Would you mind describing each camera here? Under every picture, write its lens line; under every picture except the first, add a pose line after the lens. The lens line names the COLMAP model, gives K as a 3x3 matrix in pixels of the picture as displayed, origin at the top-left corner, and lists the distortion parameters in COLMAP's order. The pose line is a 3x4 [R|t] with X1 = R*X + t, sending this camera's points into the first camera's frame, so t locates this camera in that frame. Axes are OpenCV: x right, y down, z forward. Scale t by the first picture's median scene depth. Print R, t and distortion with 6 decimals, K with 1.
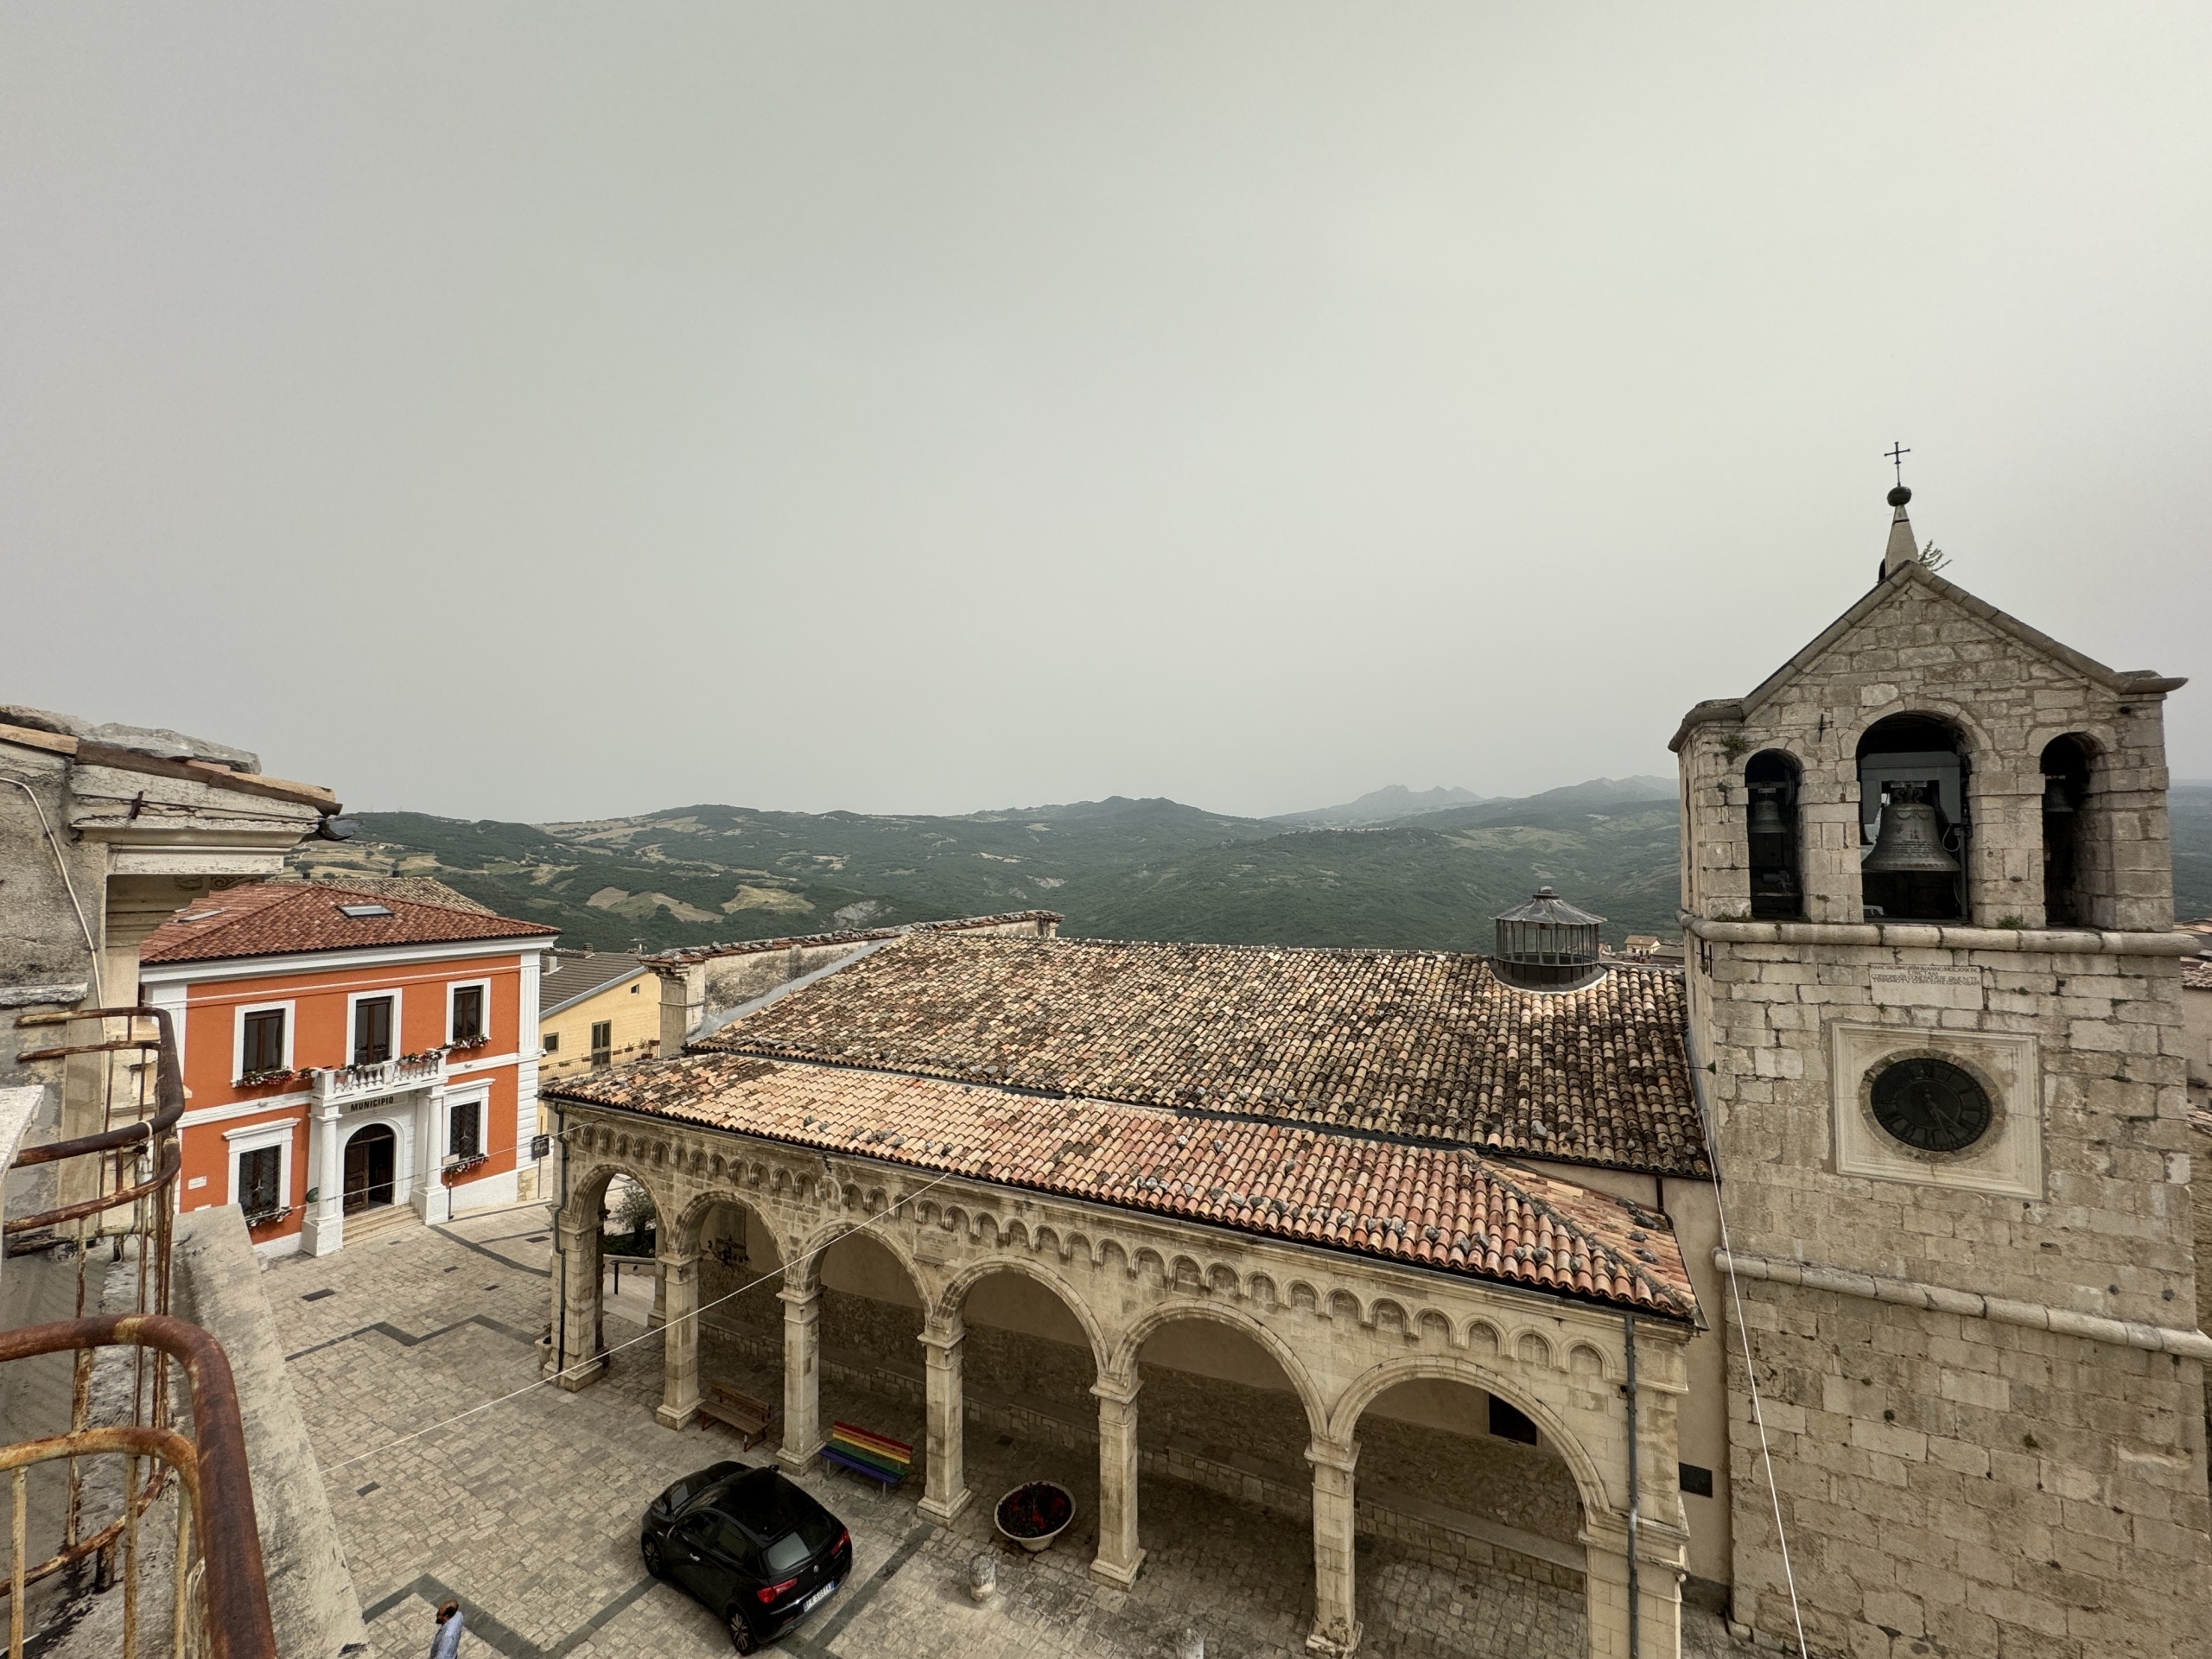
lens RADIAL K [[883.1, 0, 1103.3], [0, 883.1, 823.1], [0, 0, 1]] dist [-0.002008, 0.000586]
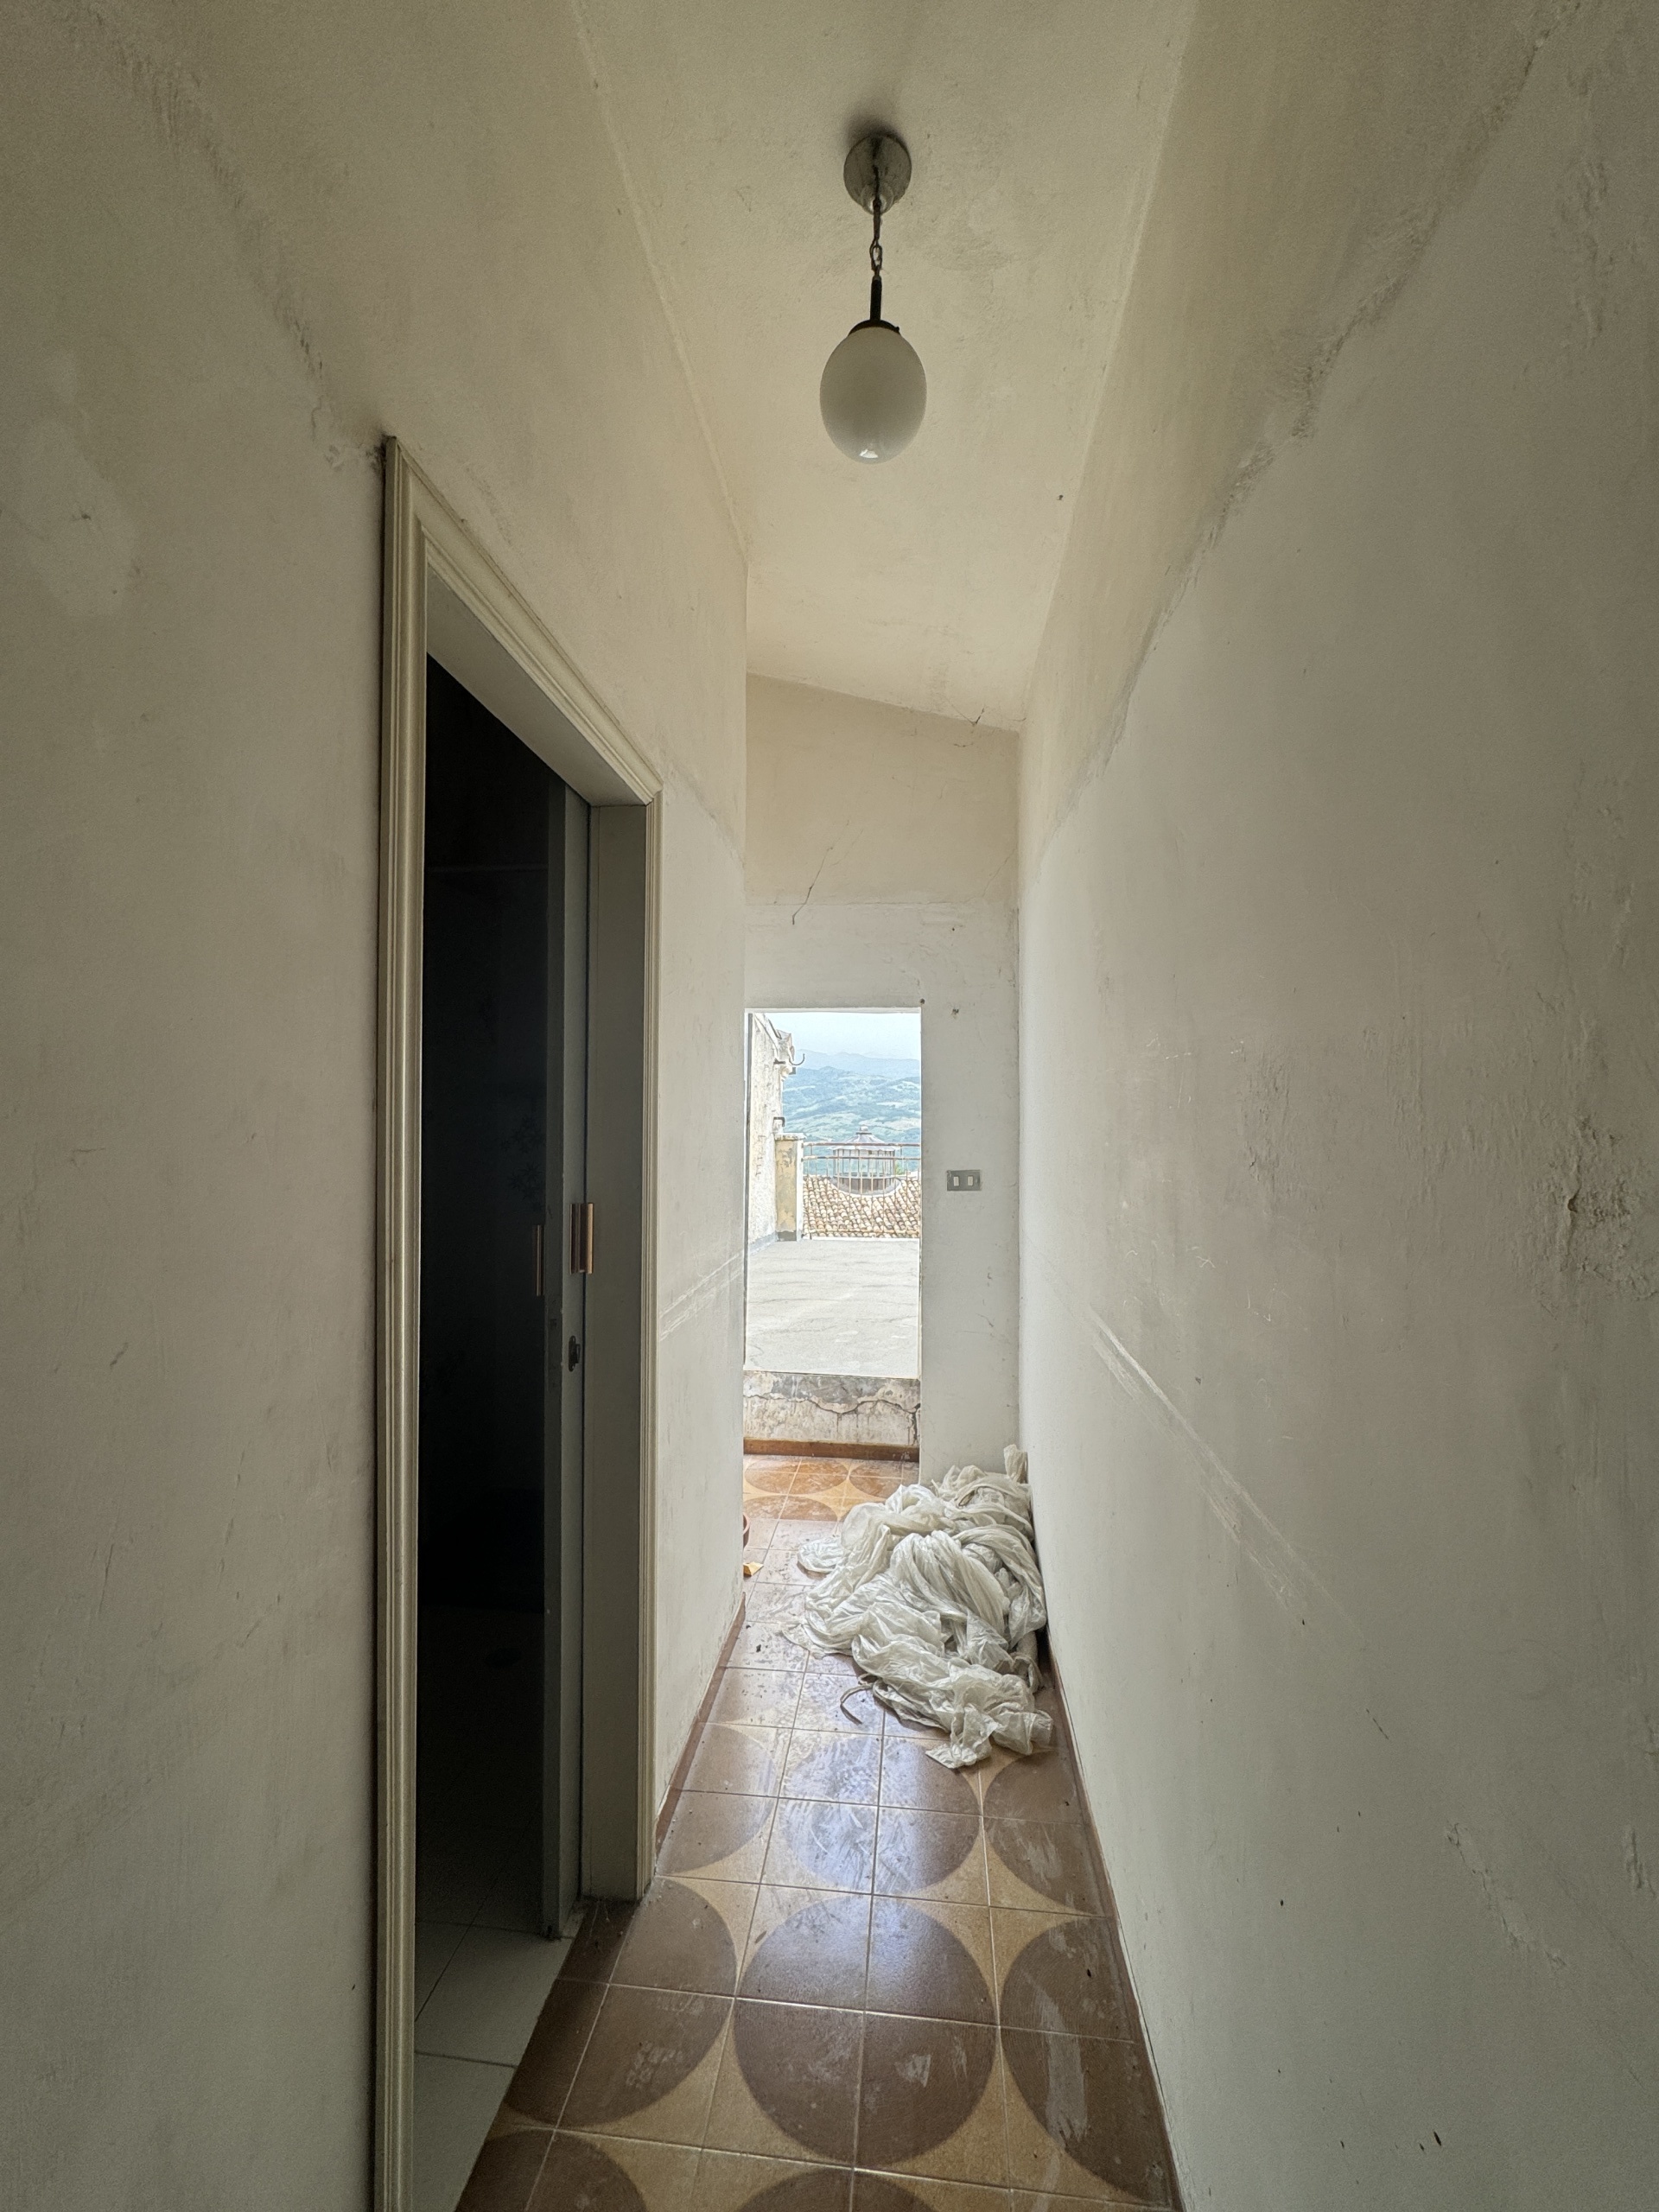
lens RADIAL K [[883.1, 0, 828.9], [0, 883.1, 1110.1], [0, 0, 1]] dist [-0.002008, 0.000586]
pose [[0.814673, 0.007307, 0.579874, -0.696471], [-0.026997, 0.999314, 0.025336, -0.006328], [-0.579291, -0.036295, 0.814312, -0.383955]]
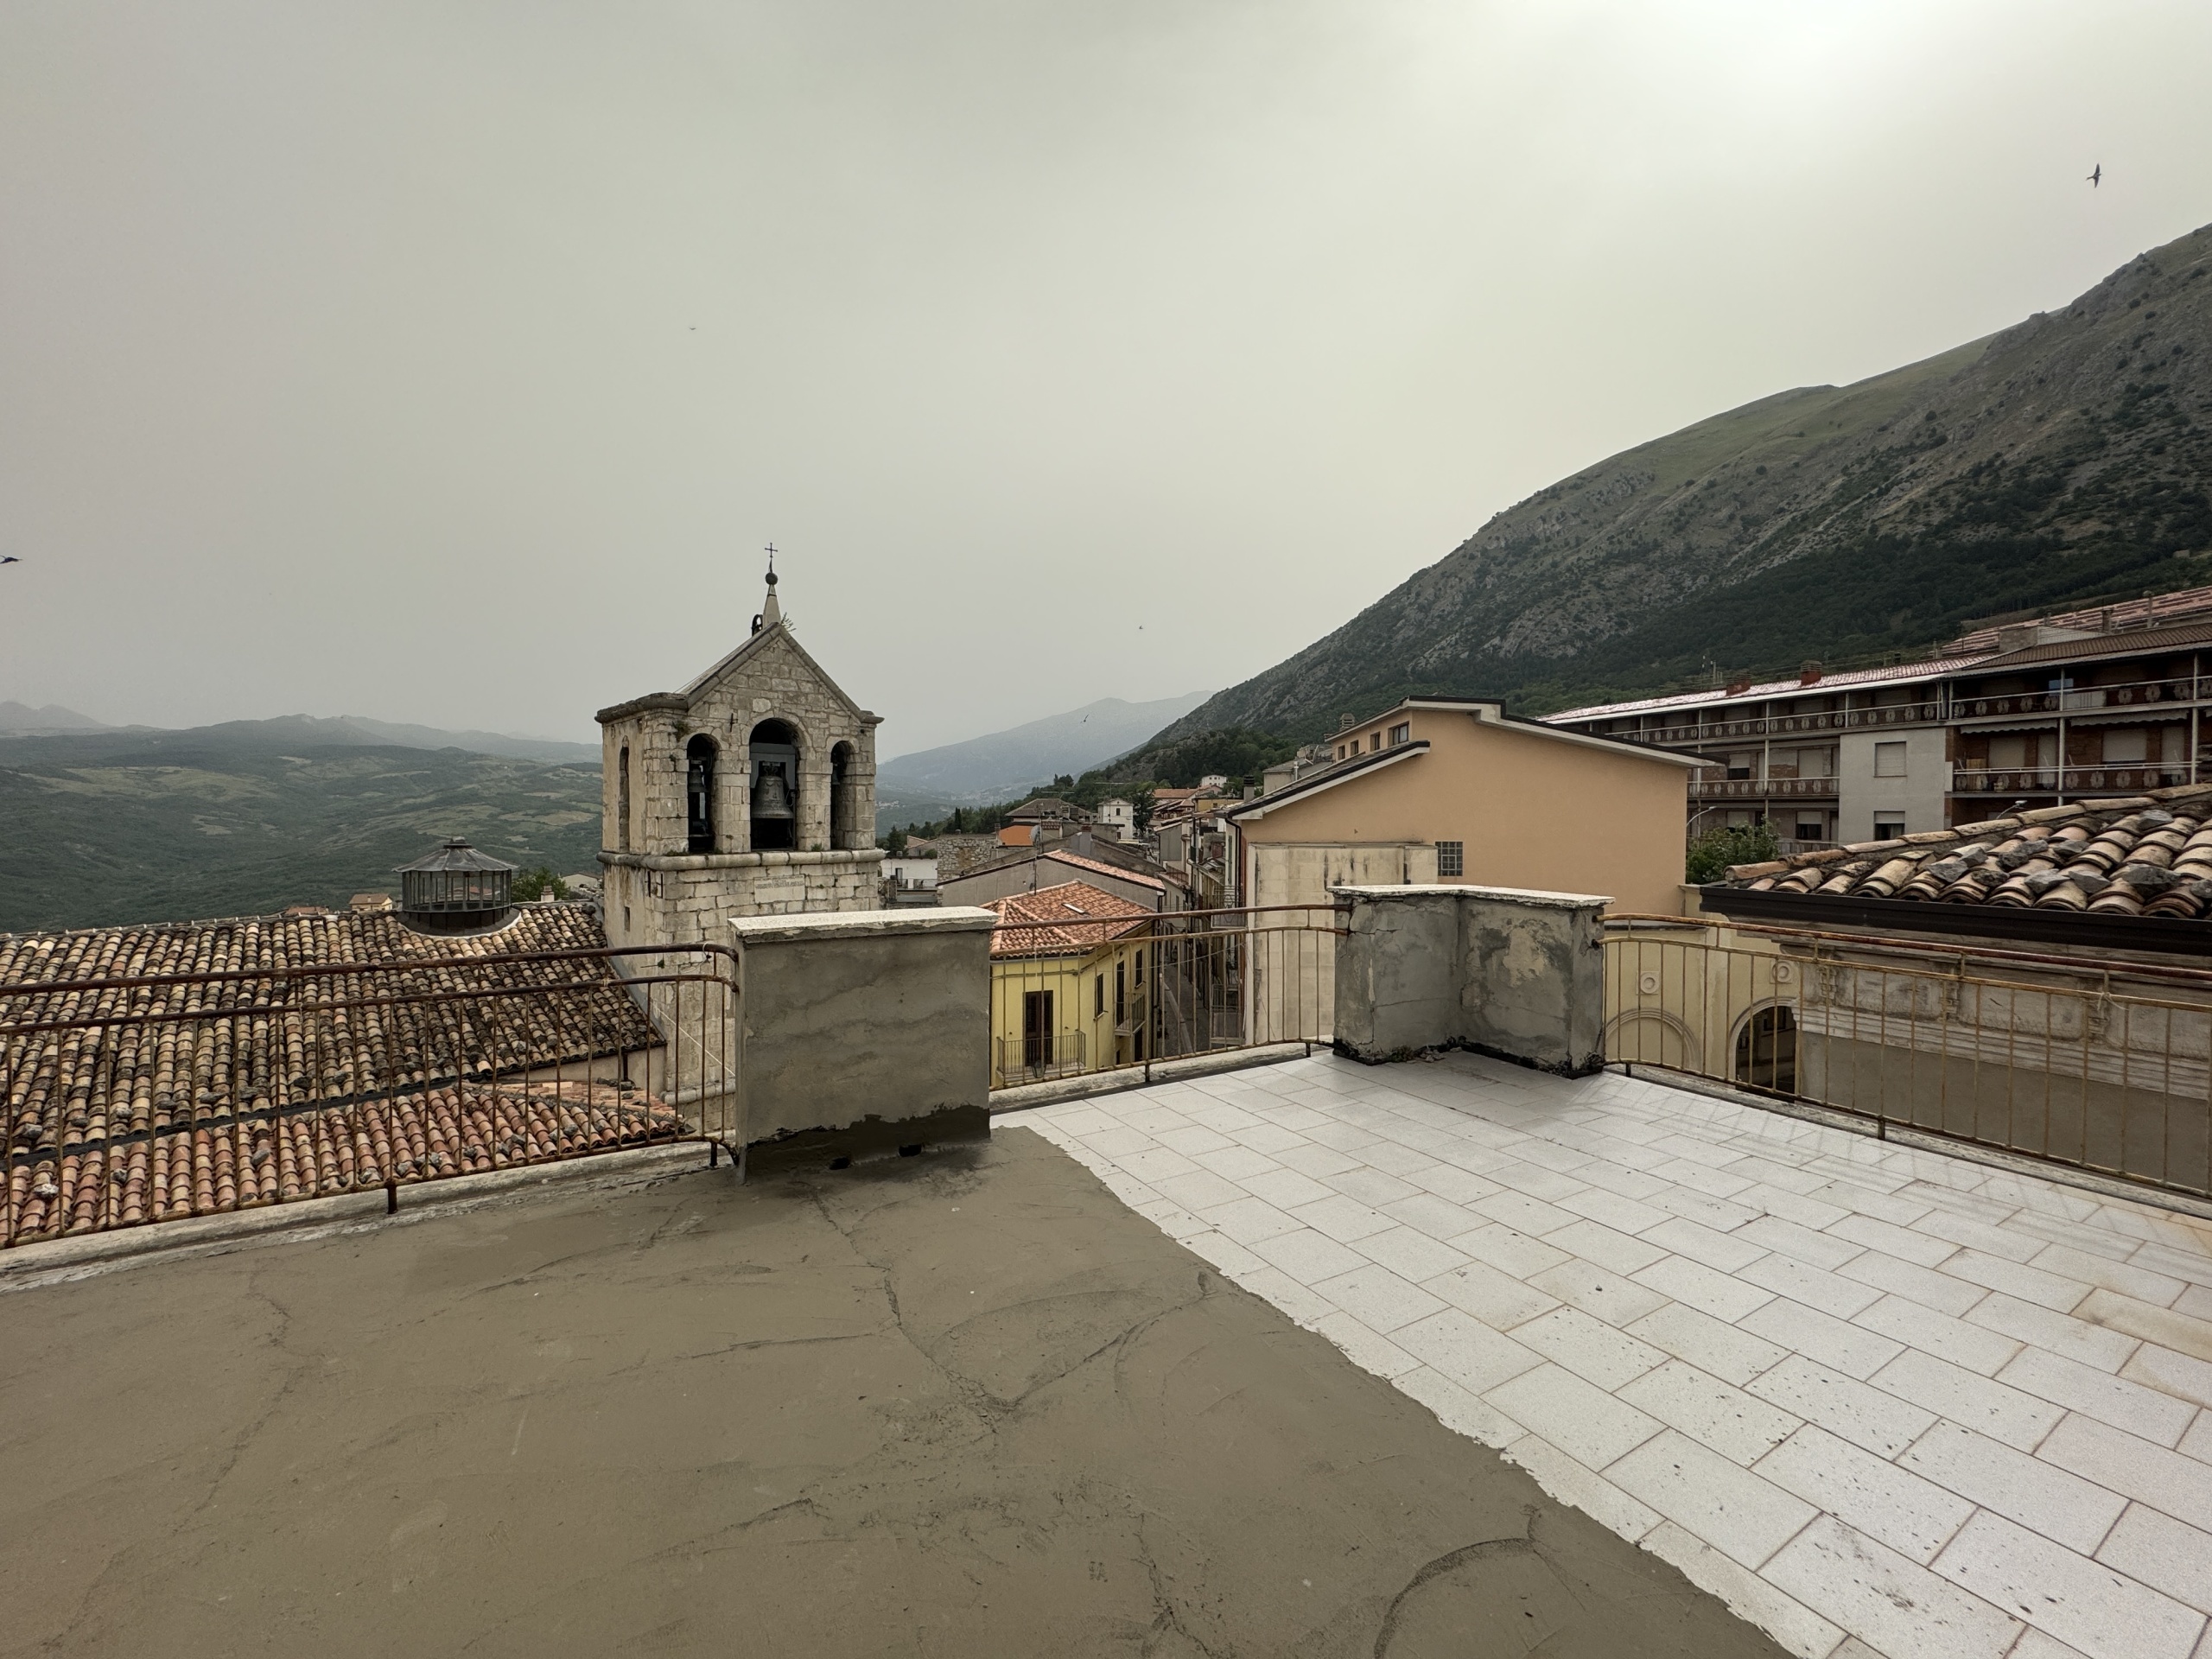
lens RADIAL K [[883.1, 0, 1107.5], [0, 883.1, 825.2], [0, 0, 1]] dist [-0.002008, 0.000586]
pose [[0.309475, -0.013812, 0.950807, -0.349668], [-0.041051, 0.998768, 0.027870, -0.002299], [-0.950021, -0.047657, 0.308527, -0.058302]]
